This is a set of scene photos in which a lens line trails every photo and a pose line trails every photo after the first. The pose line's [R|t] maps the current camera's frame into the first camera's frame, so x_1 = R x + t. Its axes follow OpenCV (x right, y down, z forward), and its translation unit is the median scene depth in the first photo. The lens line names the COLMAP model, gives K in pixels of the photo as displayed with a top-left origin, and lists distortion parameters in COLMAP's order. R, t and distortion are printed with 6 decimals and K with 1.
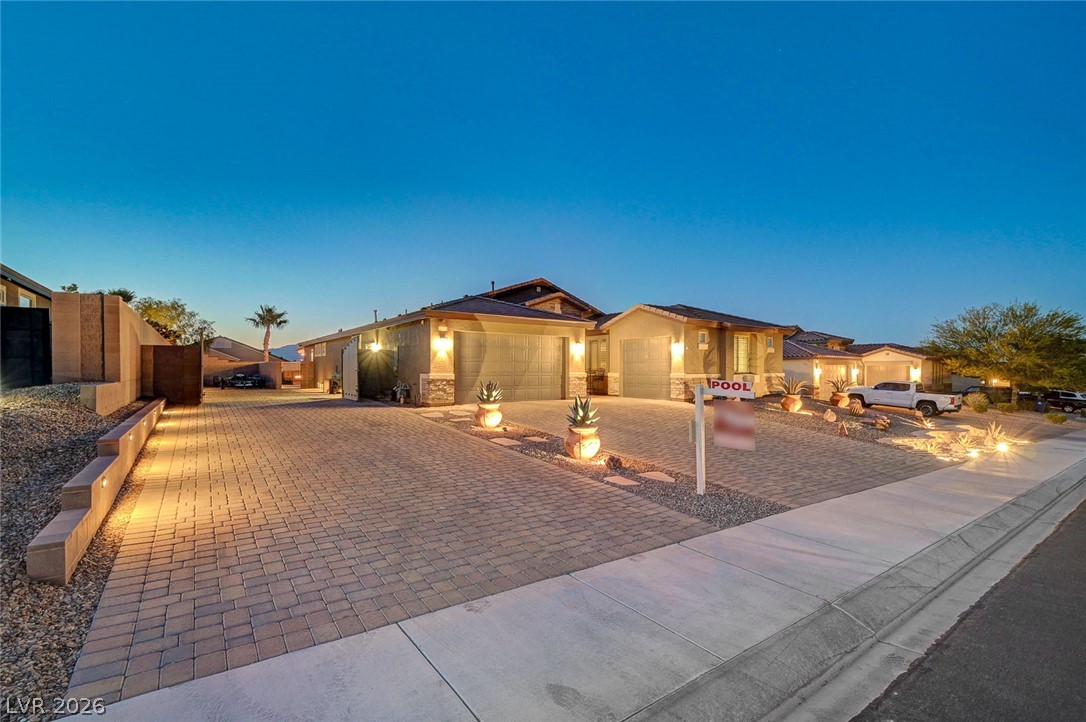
lens RADIAL K [[471.5, 0, 542.9], [0, 471.5, 369.0], [0, 0, 1]] dist [-0.000399, -0.000131]
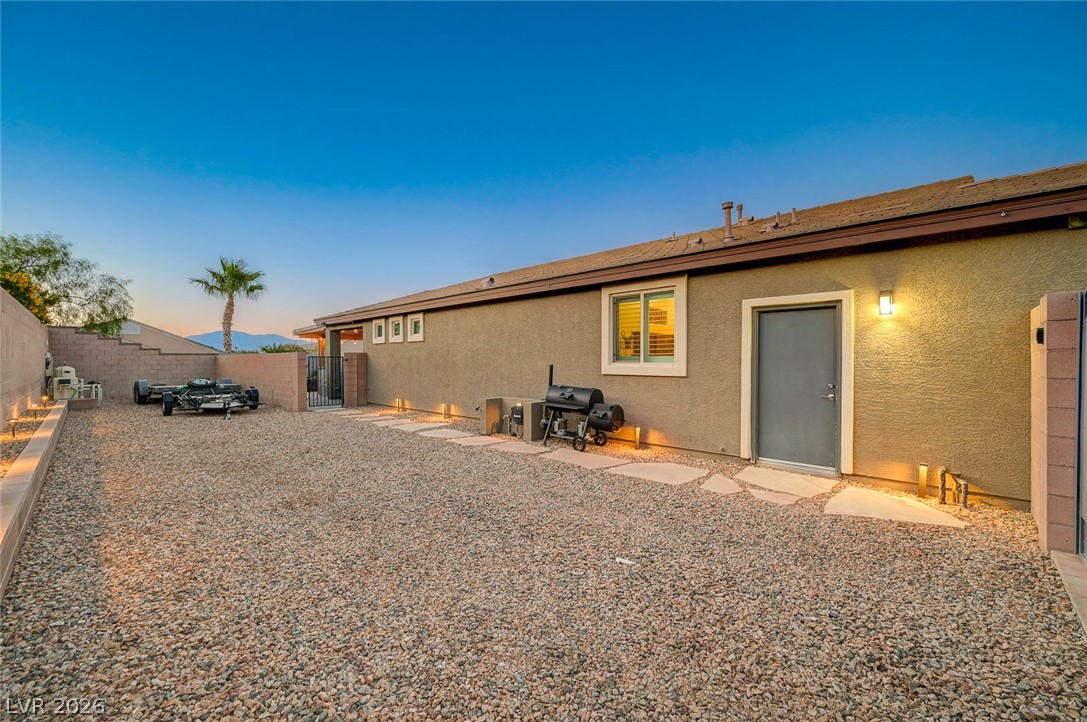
lens RADIAL K [[442.1, 0, 541.1], [0, 442.1, 363.3], [0, 0, 1]] dist [0.000597, 0.000603]
pose [[0.985553, -0.003413, 0.169335, -0.705721], [0.002158, 0.999969, 0.007593, -0.015793], [-0.169356, -0.007117, 0.985529, 0.922704]]
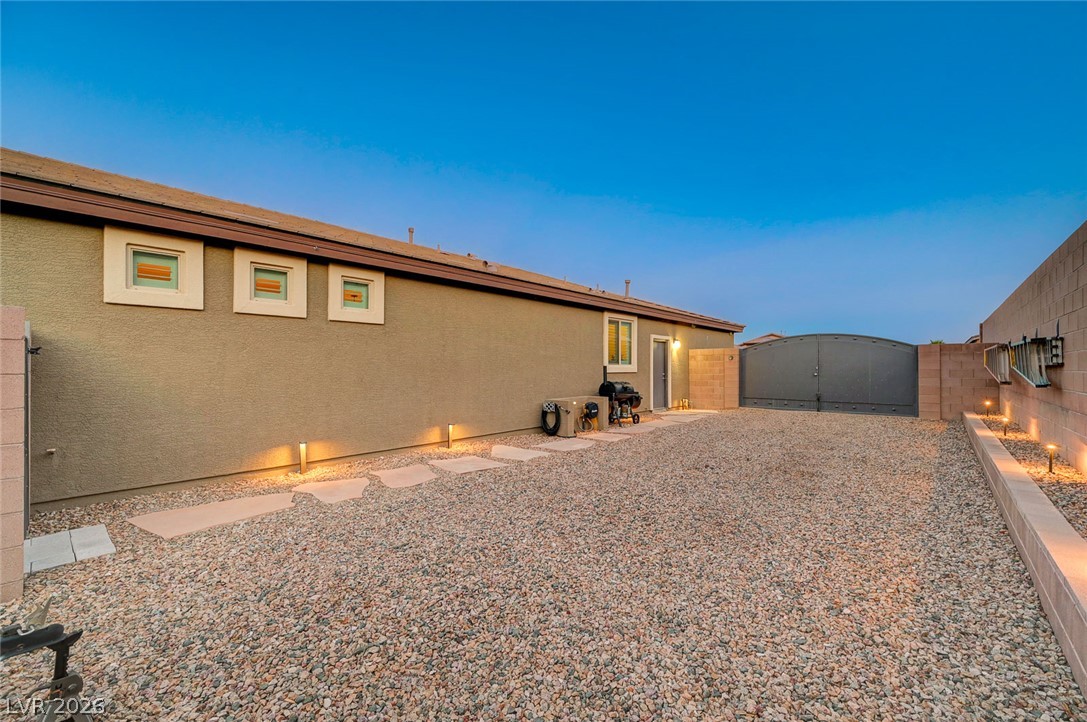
lens RADIAL K [[447.8, 0, 546.3], [0, 447.8, 363.1], [0, 0, 1]] dist [0.000654, 0.000501]
pose [[-0.220830, 0.004269, 0.975303, -1.222371], [-0.003168, 0.999982, -0.005095, -0.010089], [-0.975307, -0.004215, -0.220813, 1.640363]]
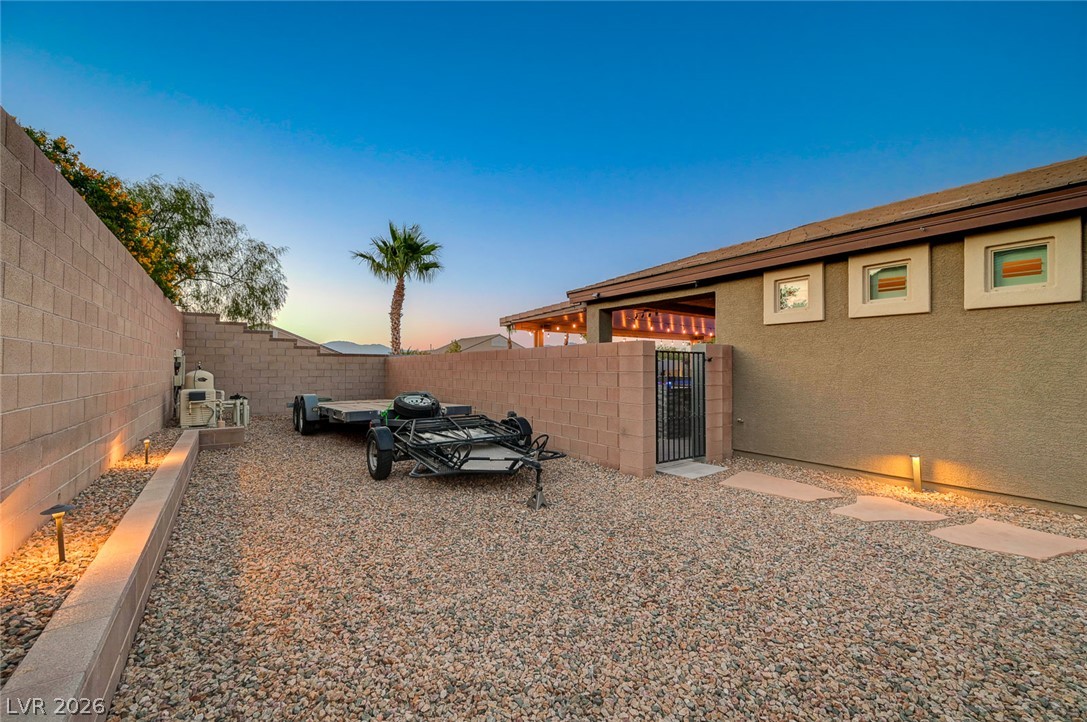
lens RADIAL K [[444.9, 0, 556.8], [0, 444.9, 362.7], [0, 0, 1]] dist [-0.000848, -0.000068]
pose [[0.999982, 0.000975, 0.005908, -1.070385], [-0.000912, 0.999943, -0.010656, -0.009317], [-0.005918, 0.010651, 0.999926, 1.425493]]
